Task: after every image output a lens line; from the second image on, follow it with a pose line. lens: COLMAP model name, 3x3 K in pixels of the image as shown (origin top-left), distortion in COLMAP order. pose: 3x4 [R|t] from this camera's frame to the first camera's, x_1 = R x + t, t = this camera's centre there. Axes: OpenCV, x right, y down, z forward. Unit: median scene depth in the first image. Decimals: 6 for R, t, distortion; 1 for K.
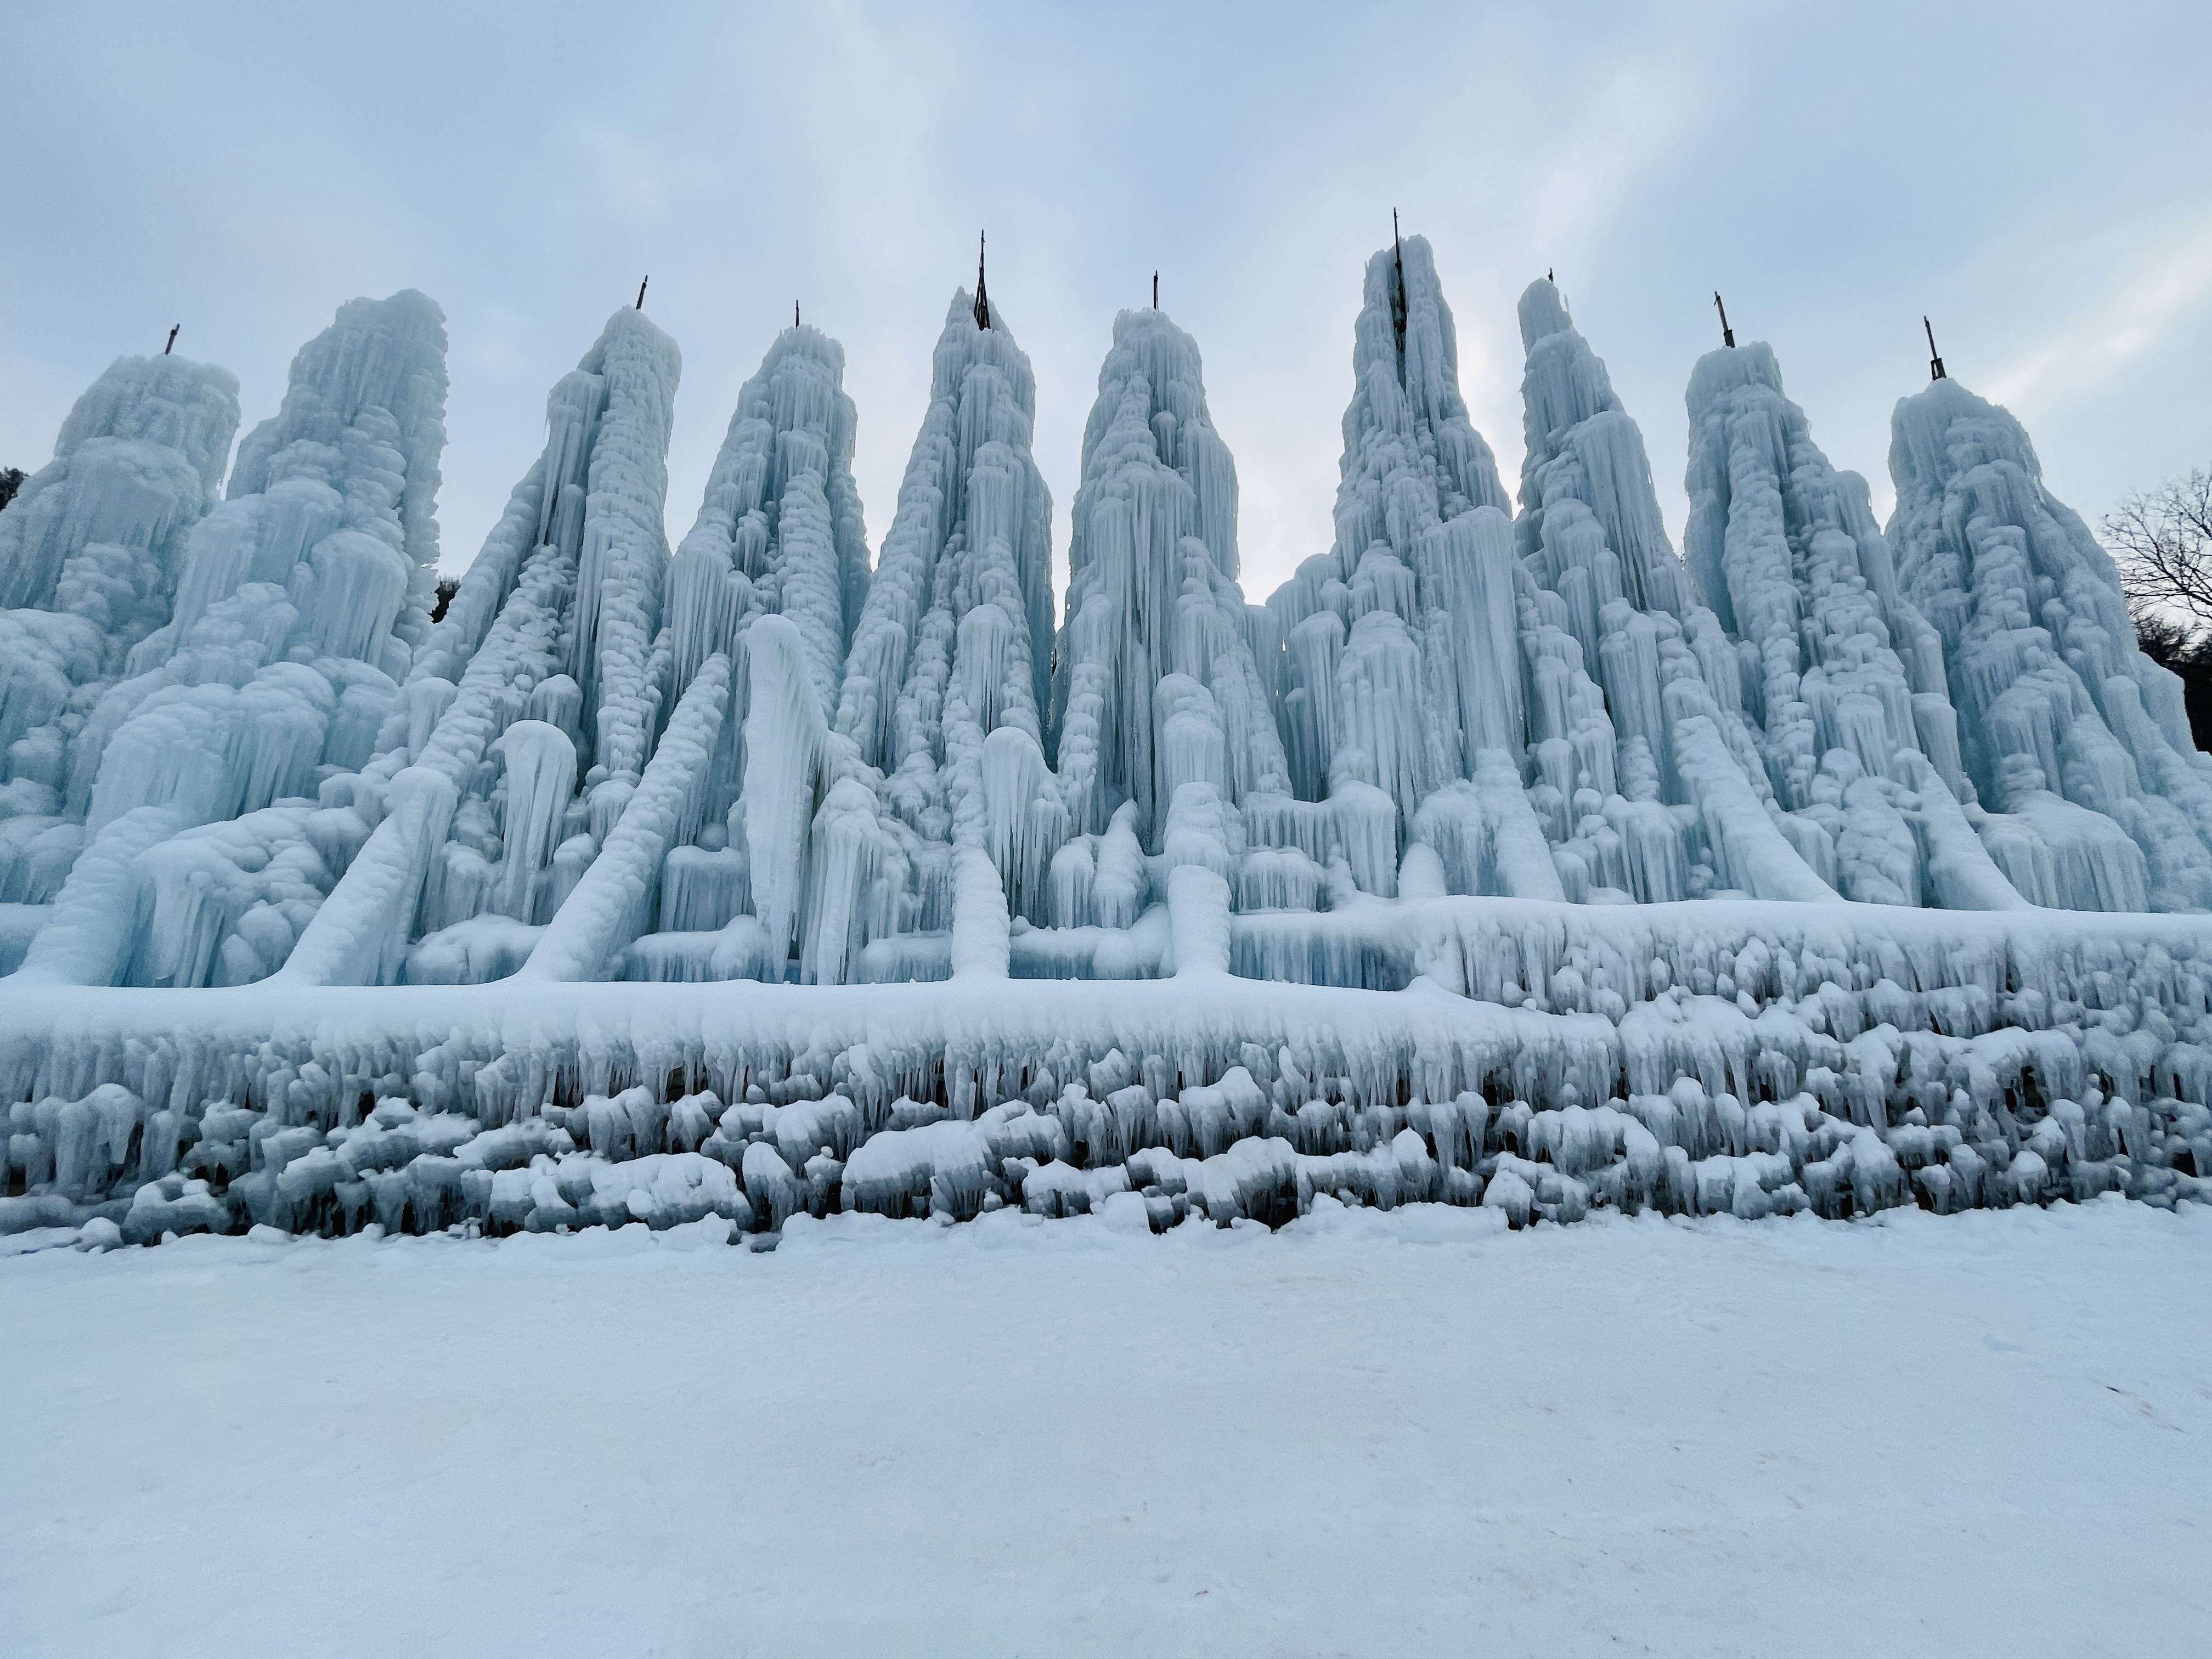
lens RADIAL K [[899.2, 0, 1106.0], [0, 899.2, 829.5], [0, 0, 1]] dist [0.000402, 0.000106]
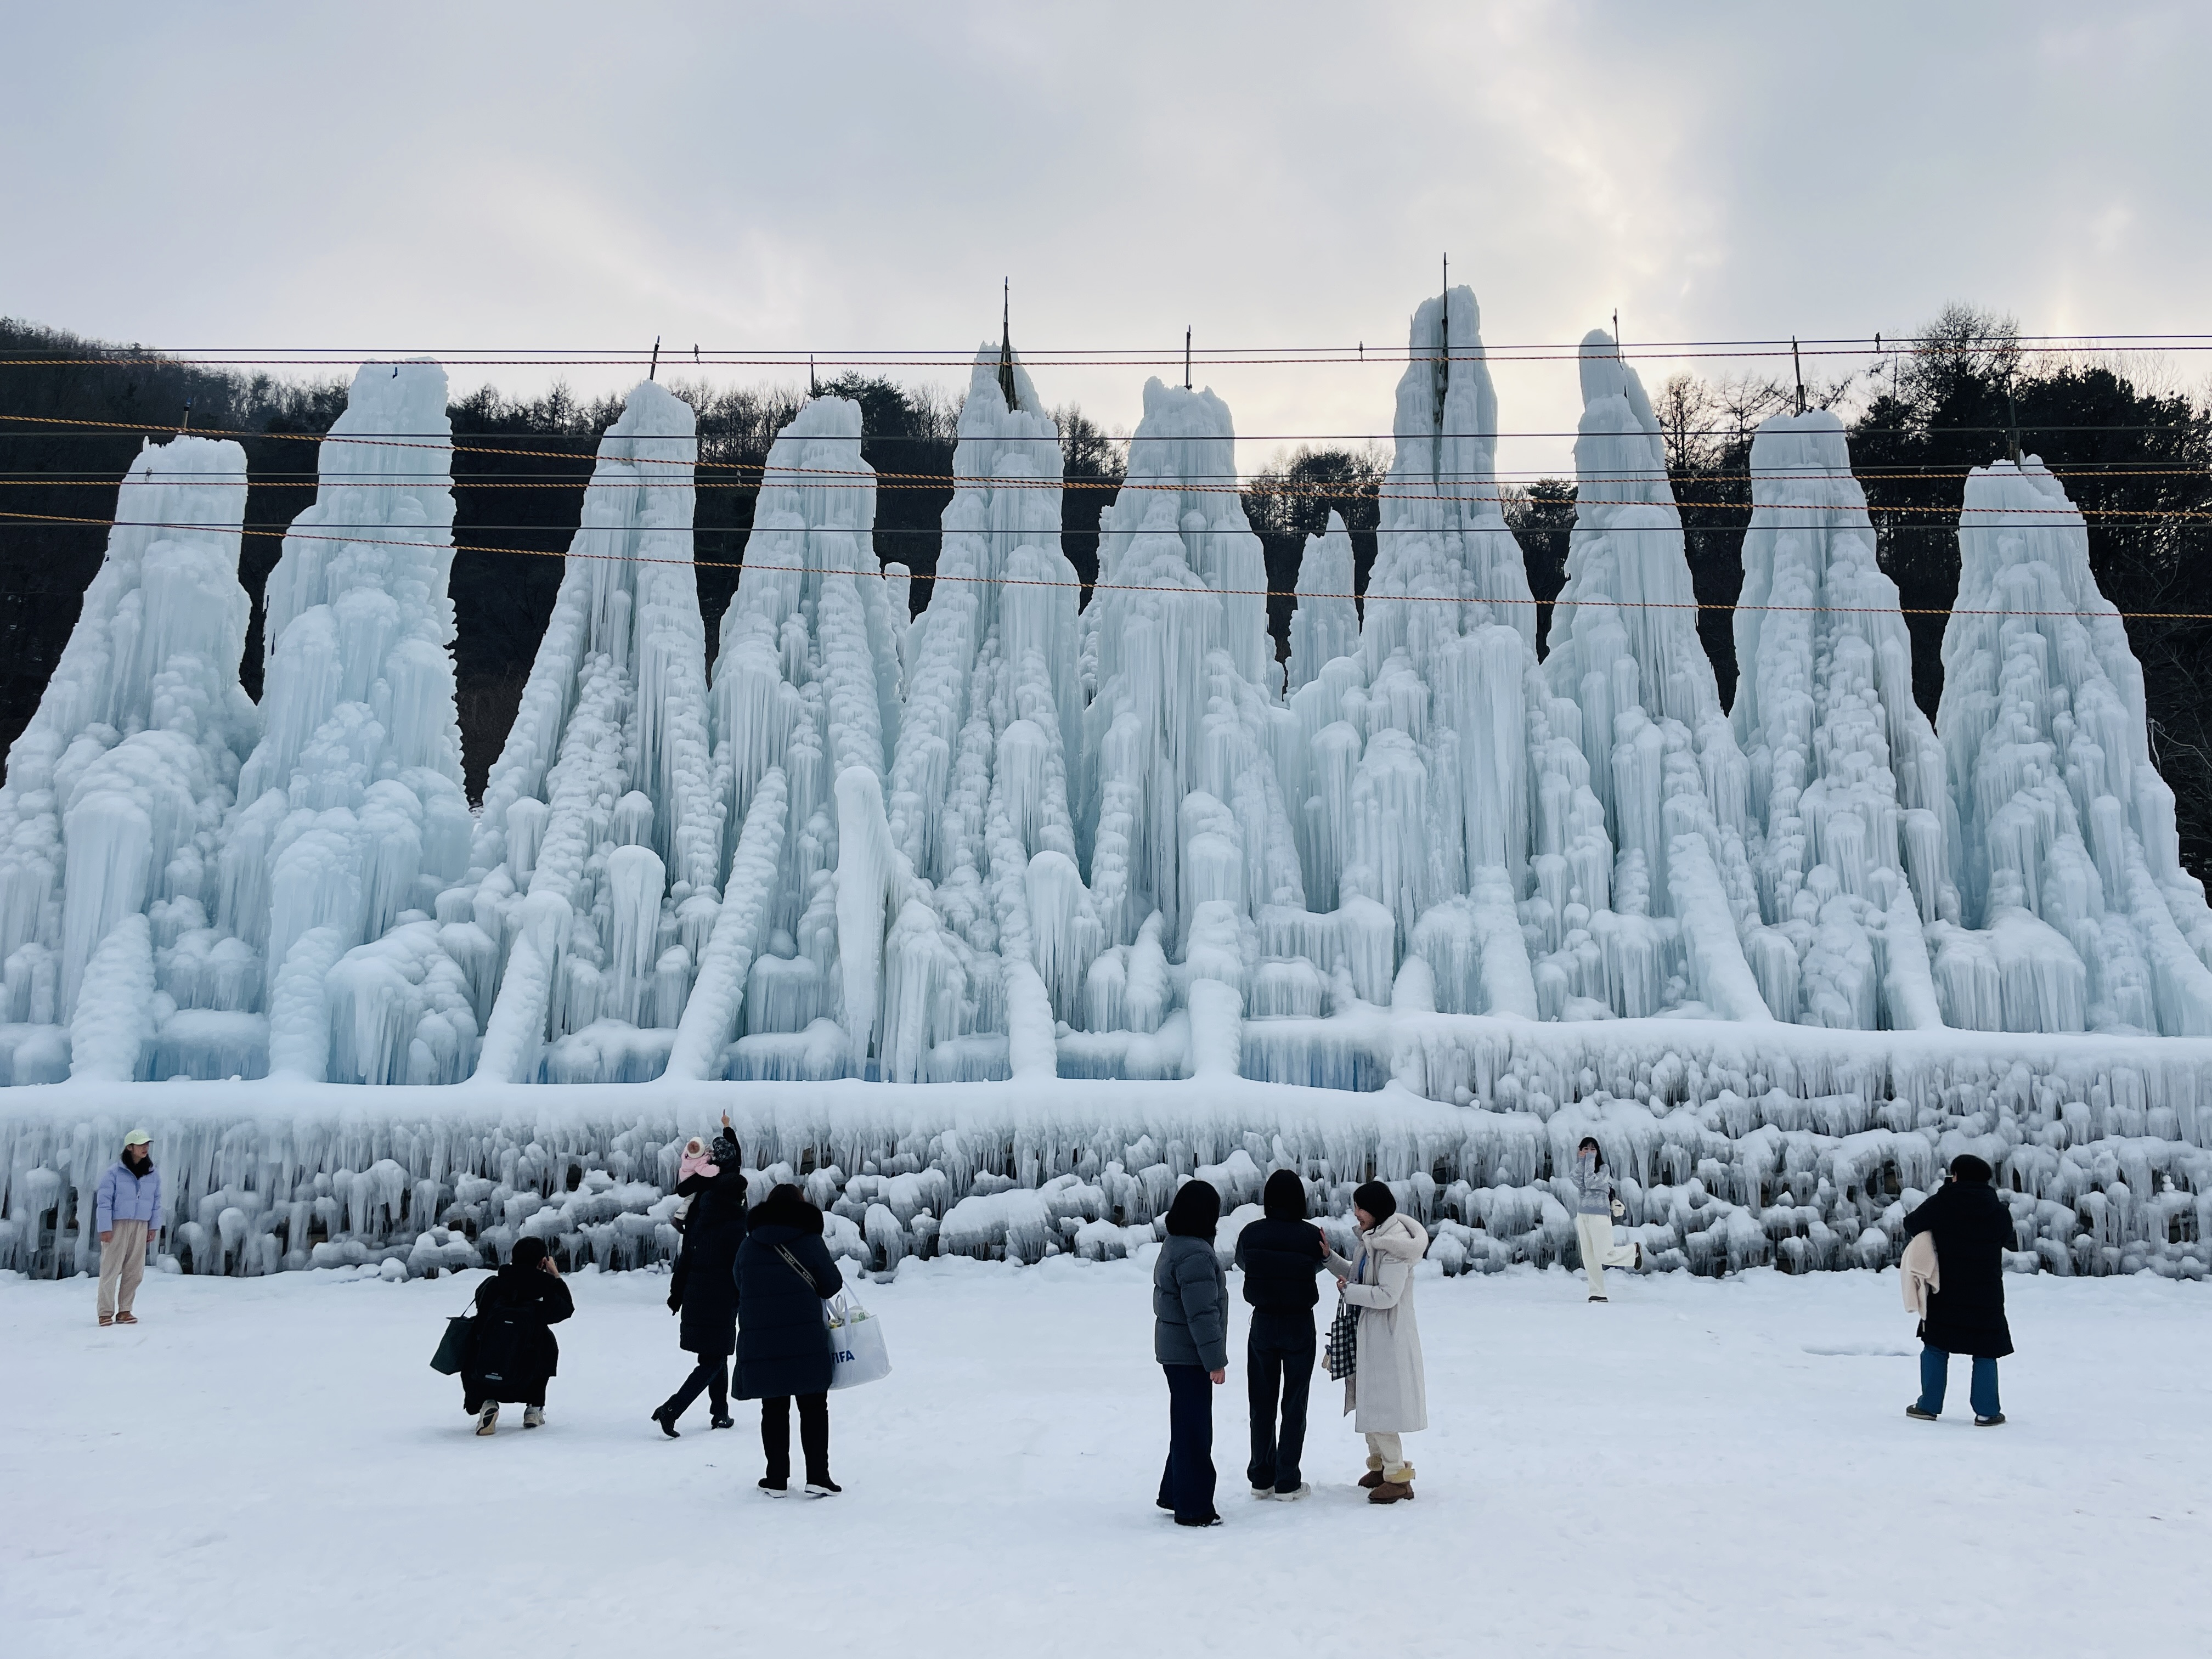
lens RADIAL K [[1632.9, 0, 1119.3], [0, 1632.9, 811.6], [0, 0, 1]] dist [0.111756, -0.125492]
pose [[0.999727, 0.012773, 0.019570, -0.064390], [-0.013613, 0.998965, 0.043404, -0.260542], [-0.018996, -0.043659, 0.998866, -1.076982]]
